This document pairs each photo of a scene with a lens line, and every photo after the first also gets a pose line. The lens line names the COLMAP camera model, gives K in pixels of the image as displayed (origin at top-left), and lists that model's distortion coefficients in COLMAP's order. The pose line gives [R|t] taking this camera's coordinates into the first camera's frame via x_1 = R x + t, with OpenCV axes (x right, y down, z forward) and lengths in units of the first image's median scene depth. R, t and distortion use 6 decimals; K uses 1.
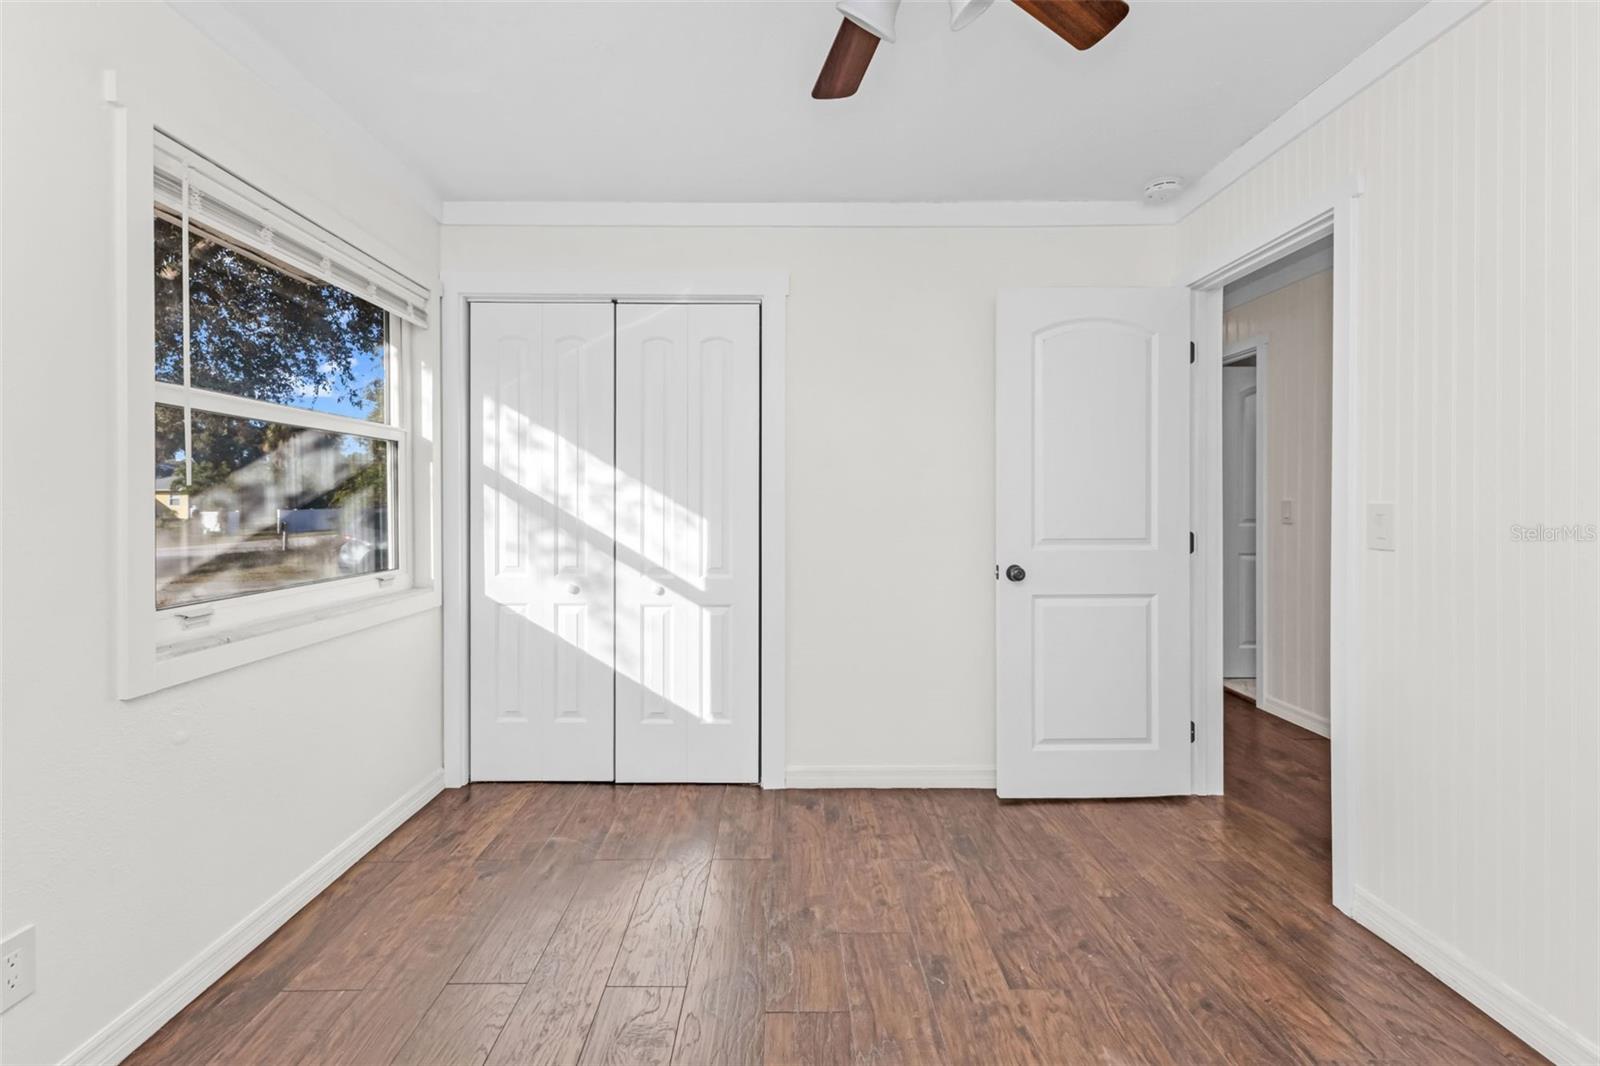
lens RADIAL K [[728.8, 0, 798.0], [0, 728.8, 520.3], [0, 0, 1]] dist [0.003189, -0.000831]
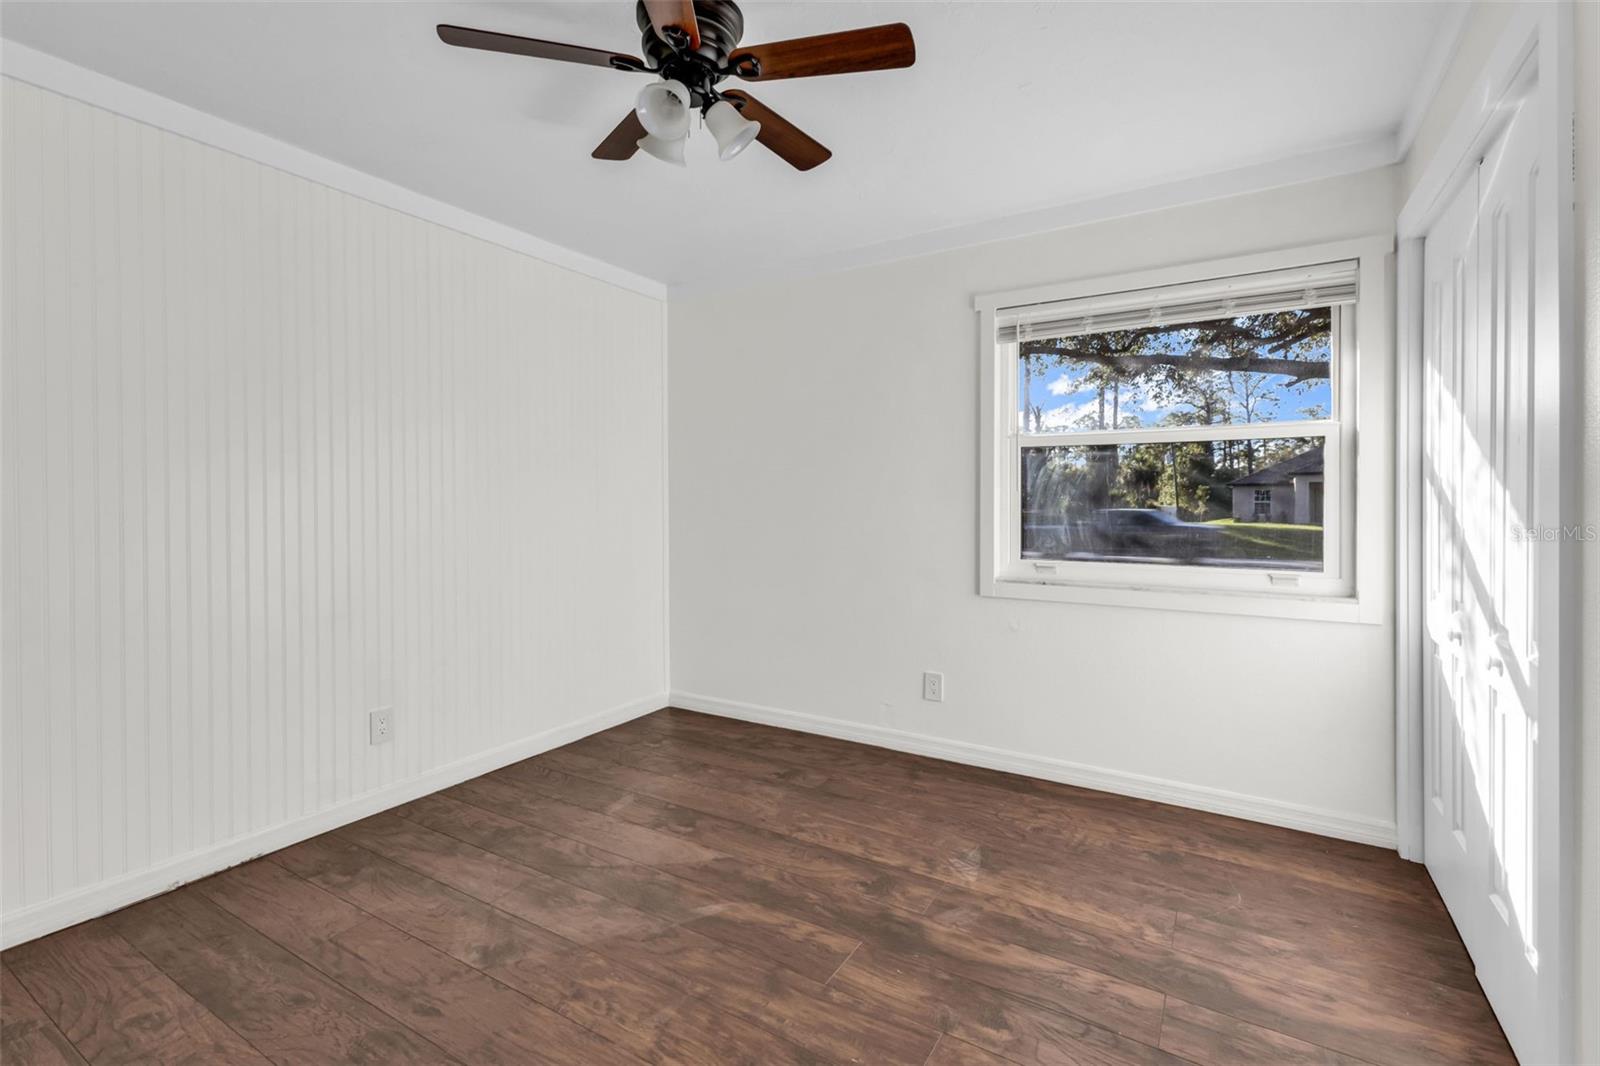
lens RADIAL K [[728.8, 0, 798.3], [0, 728.8, 517.8], [0, 0, 1]] dist [0.003189, -0.000831]
pose [[-0.564164, 0.021221, -0.825390, 0.848336], [-0.018141, 0.999110, 0.038087, -0.029897], [0.825464, 0.036460, -0.563277, 1.380282]]
